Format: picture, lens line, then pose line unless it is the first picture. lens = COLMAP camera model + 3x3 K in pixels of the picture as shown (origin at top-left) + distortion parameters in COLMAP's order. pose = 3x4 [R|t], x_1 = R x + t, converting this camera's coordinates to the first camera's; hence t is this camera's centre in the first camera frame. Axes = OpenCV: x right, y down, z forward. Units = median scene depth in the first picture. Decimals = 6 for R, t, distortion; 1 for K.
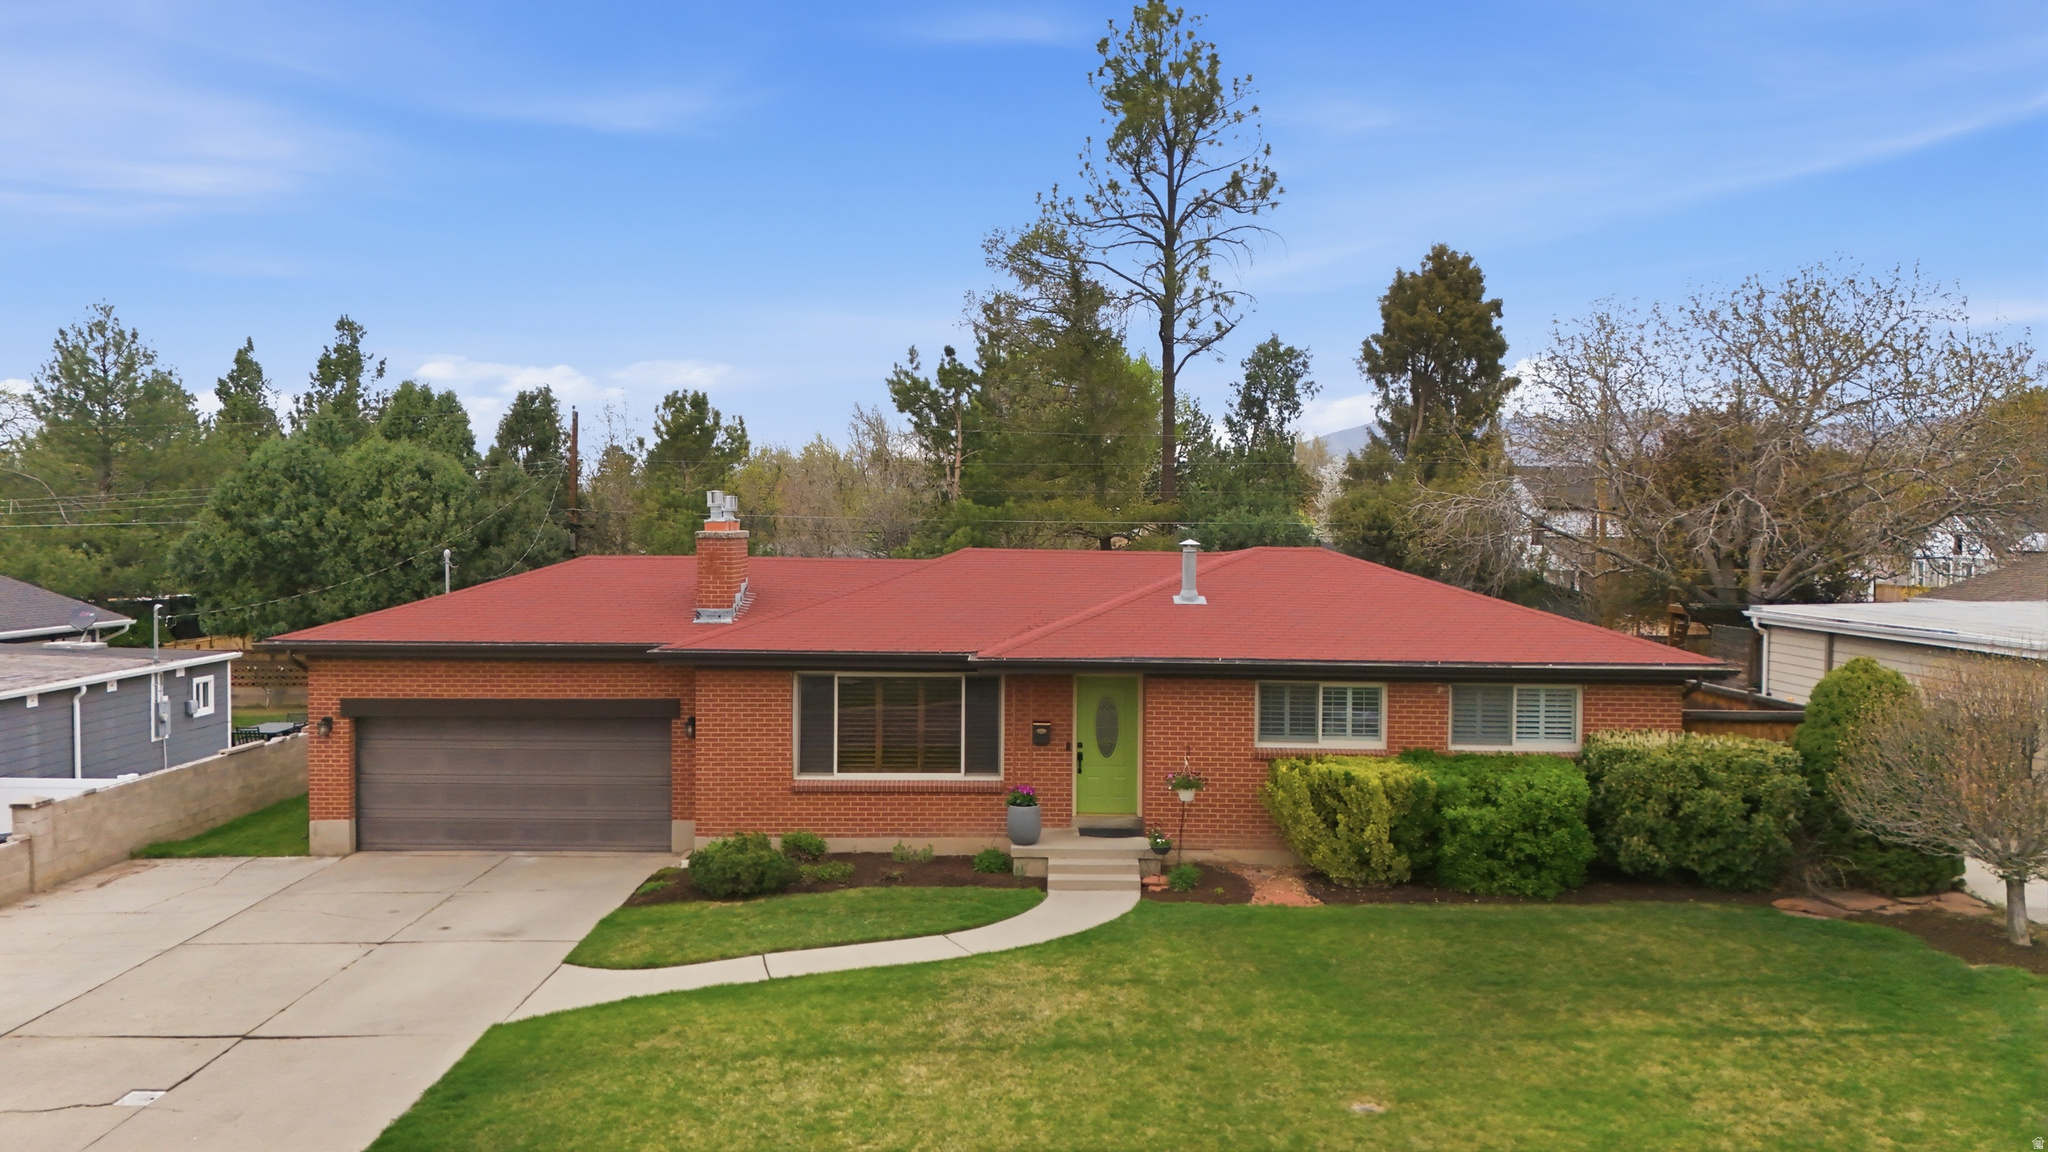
lens RADIAL K [[1503.9, 0, 1024.0], [0, 1503.9, 576.0], [0, 0, 1]] dist [0.079772, -0.079172]
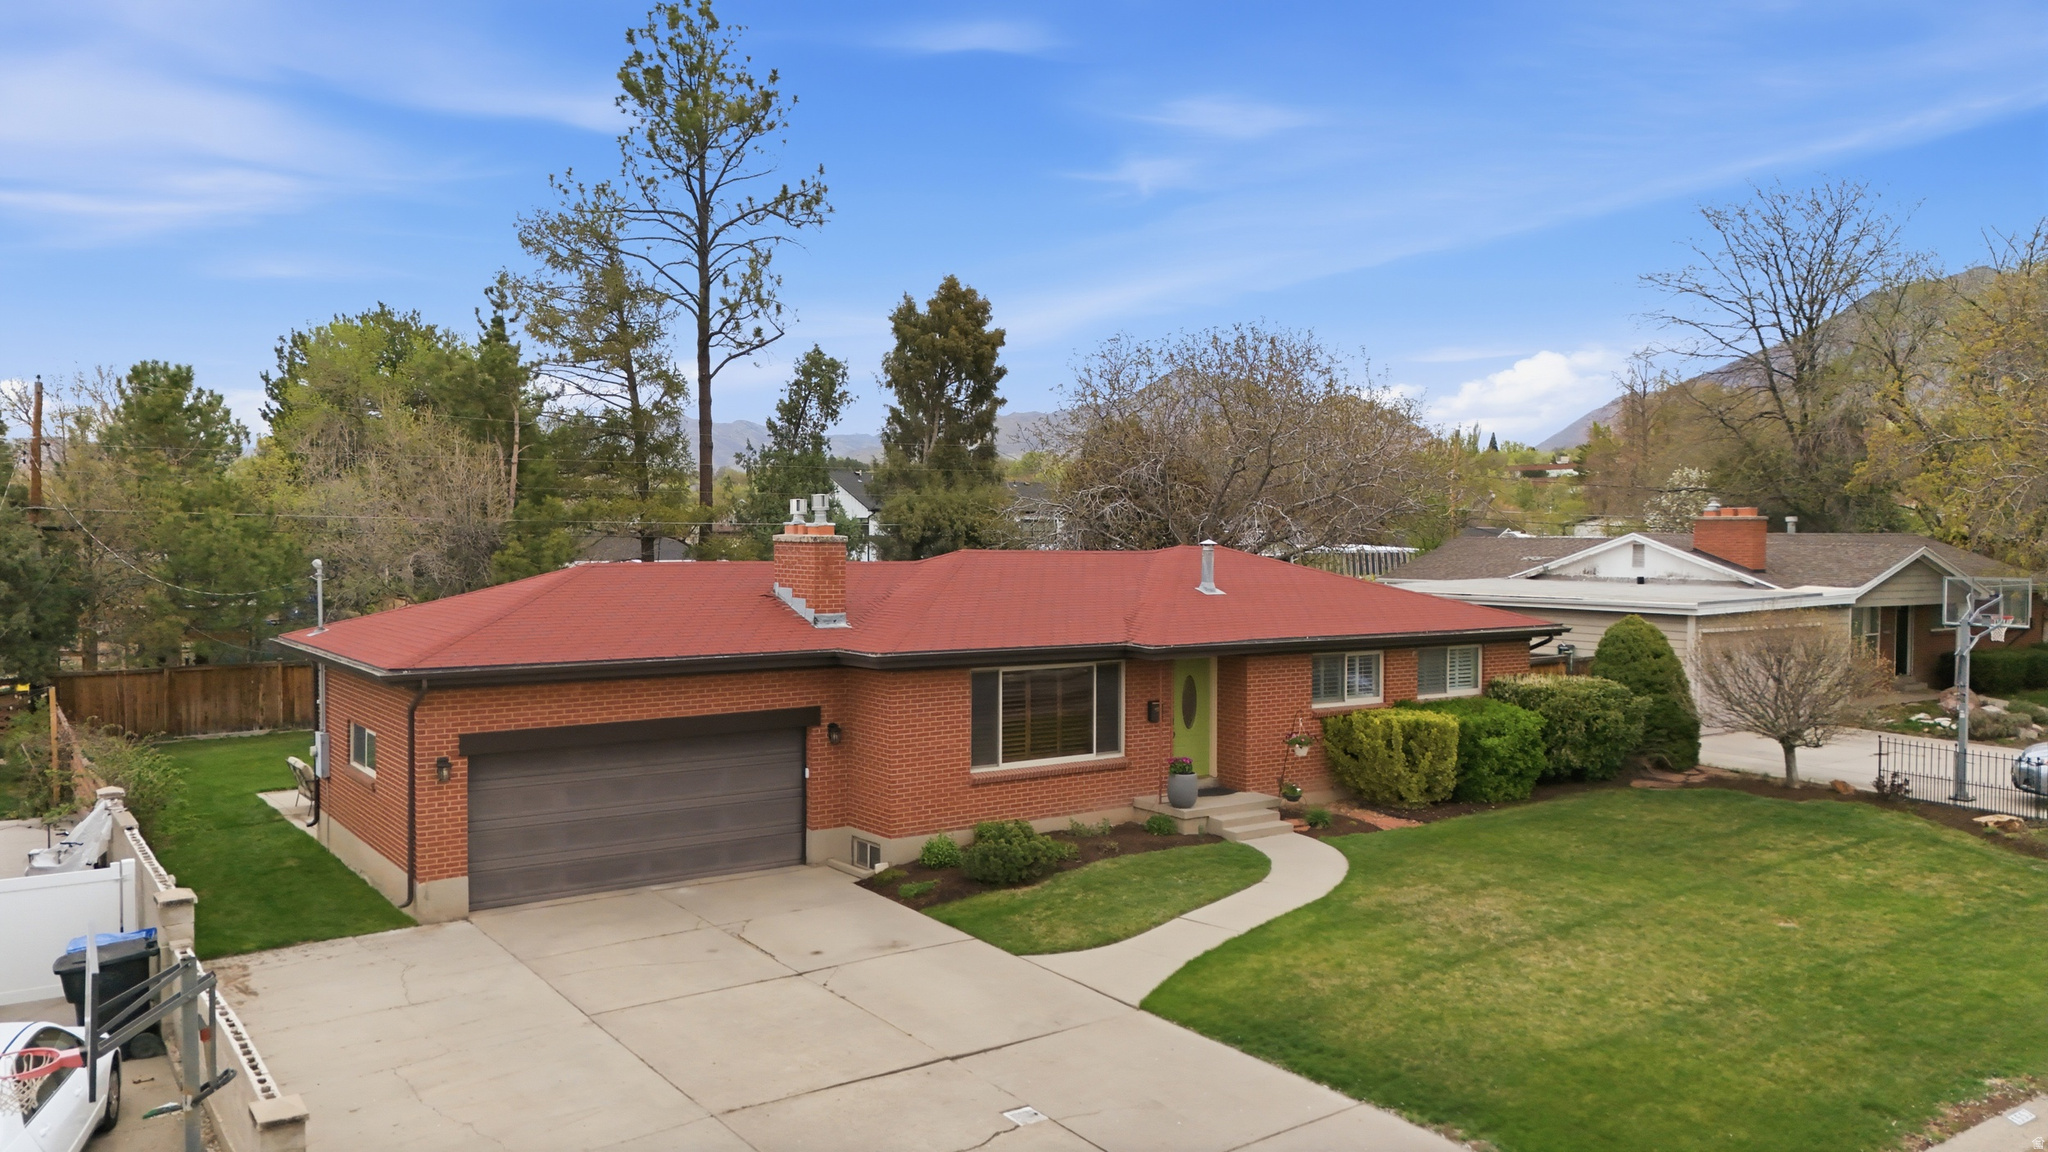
lens RADIAL K [[1503.9, 0, 1024.0], [0, 1503.9, 576.0], [0, 0, 1]] dist [0.079772, -0.079172]
pose [[0.814119, -0.021855, 0.580286, -0.746063], [0.021600, 0.999740, 0.007349, -0.008103], [-0.580296, 0.006552, 0.814379, 0.137514]]
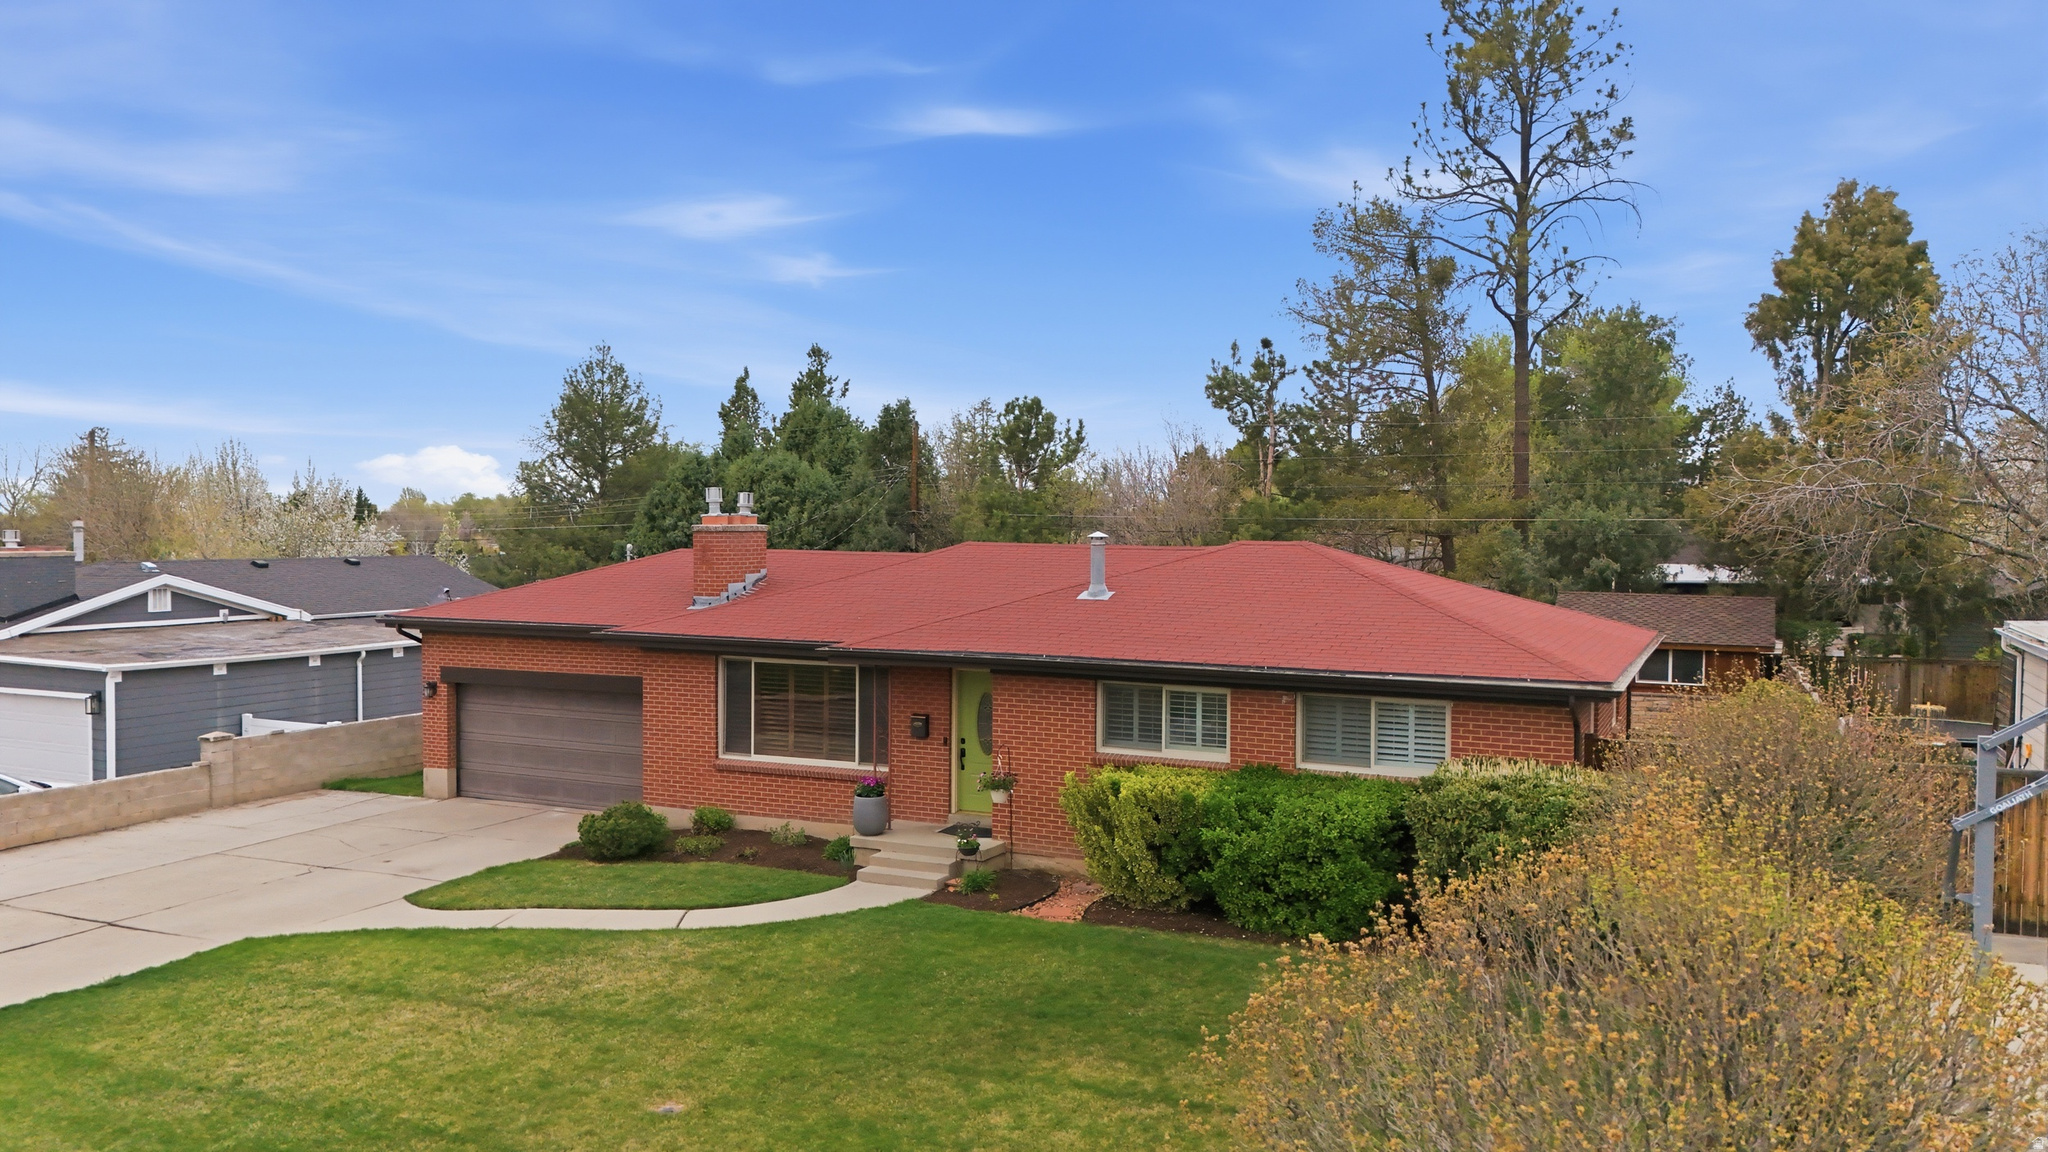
lens RADIAL K [[1503.9, 0, 1024.0], [0, 1503.9, 576.0], [0, 0, 1]] dist [0.079772, -0.079172]
pose [[0.903540, 0.011293, -0.428355, 0.512810], [-0.013025, 0.999915, -0.001113, 0.005840], [0.428306, 0.006585, 0.903610, 0.135134]]
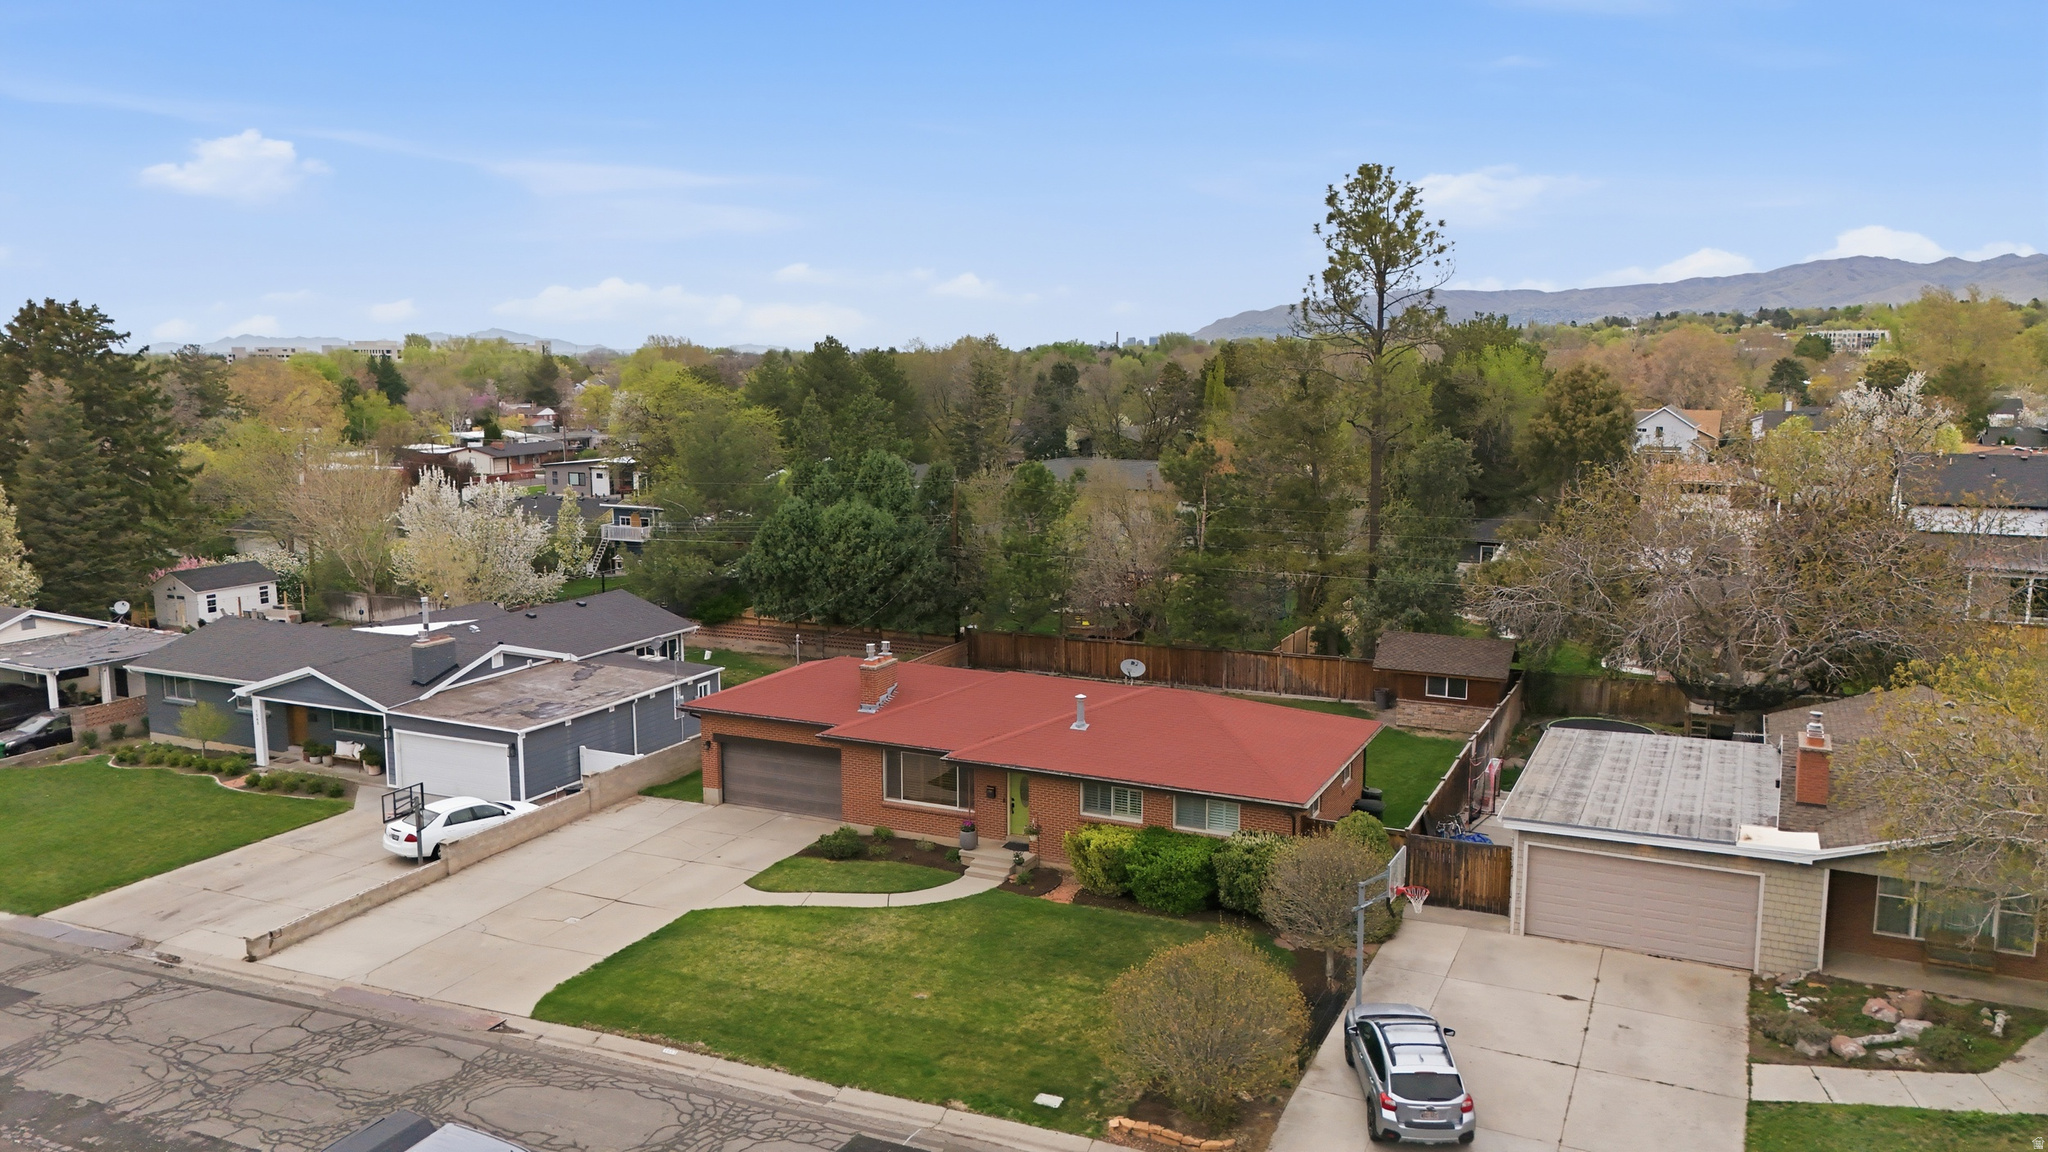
lens RADIAL K [[1503.9, 0, 1024.0], [0, 1503.9, 576.0], [0, 0, 1]] dist [0.079772, -0.079172]
pose [[0.905102, 0.053597, -0.421804, 0.889903], [-0.004965, 0.993288, 0.115560, -0.415538], [0.425166, -0.102499, 0.899293, -0.741635]]
